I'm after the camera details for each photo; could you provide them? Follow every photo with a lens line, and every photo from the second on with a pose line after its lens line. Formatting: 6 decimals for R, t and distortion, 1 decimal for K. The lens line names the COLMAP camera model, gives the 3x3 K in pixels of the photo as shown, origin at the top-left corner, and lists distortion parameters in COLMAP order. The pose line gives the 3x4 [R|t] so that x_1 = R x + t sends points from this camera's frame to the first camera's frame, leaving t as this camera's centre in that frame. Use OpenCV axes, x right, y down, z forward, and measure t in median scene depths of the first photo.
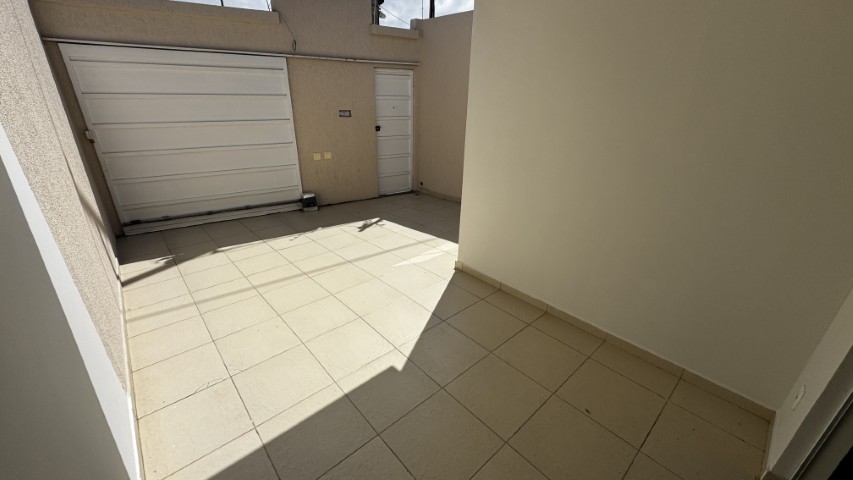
lens RADIAL K [[341.1, 0, 425.9], [0, 341.1, 238.7], [0, 0, 1]] dist [-0.001993, -0.000399]
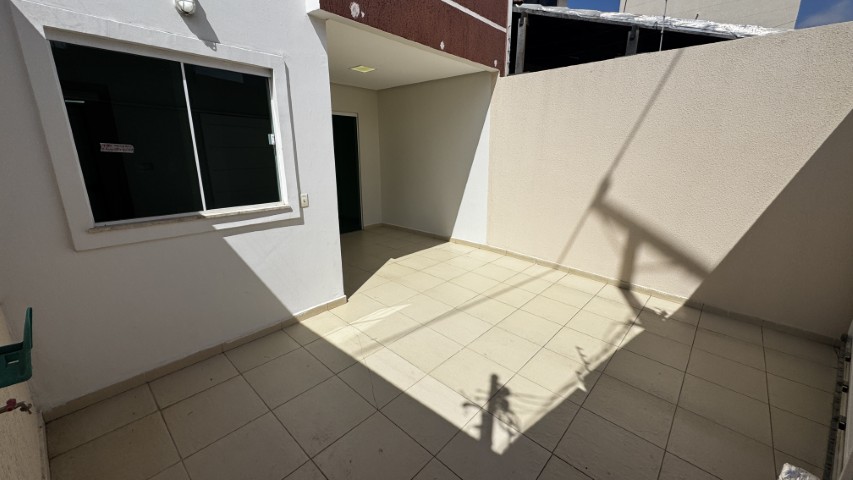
lens RADIAL K [[343.4, 0, 425.4], [0, 343.4, 238.5], [0, 0, 1]] dist [-0.003841, -0.000216]
pose [[-0.993722, 0.010197, -0.111410, -0.029277], [-0.060613, 0.787946, 0.612754, -0.607240], [0.094033, 0.615660, -0.782381, 1.491728]]
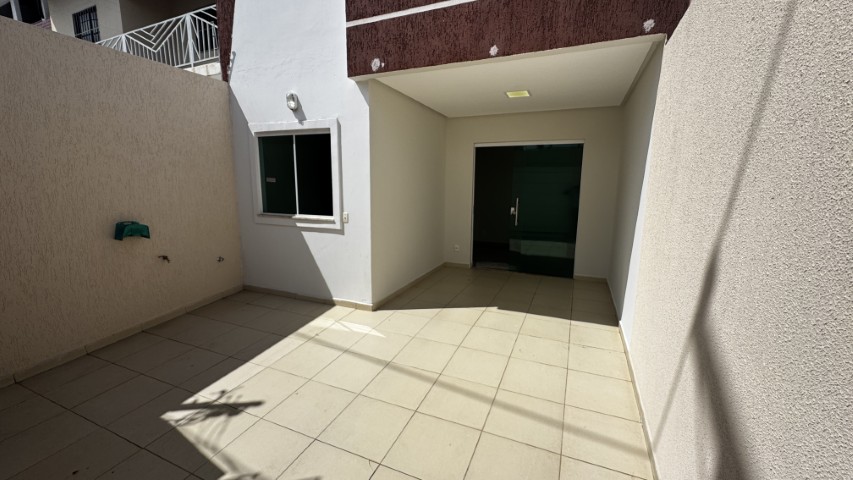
lens RADIAL K [[343.4, 0, 425.4], [0, 343.4, 238.5], [0, 0, 1]] dist [-0.003841, -0.000216]
pose [[-0.407489, -0.162225, 0.898686, -0.861730], [0.354402, 0.878873, 0.319344, -0.381904], [-0.841637, 0.448625, -0.300638, 0.961238]]
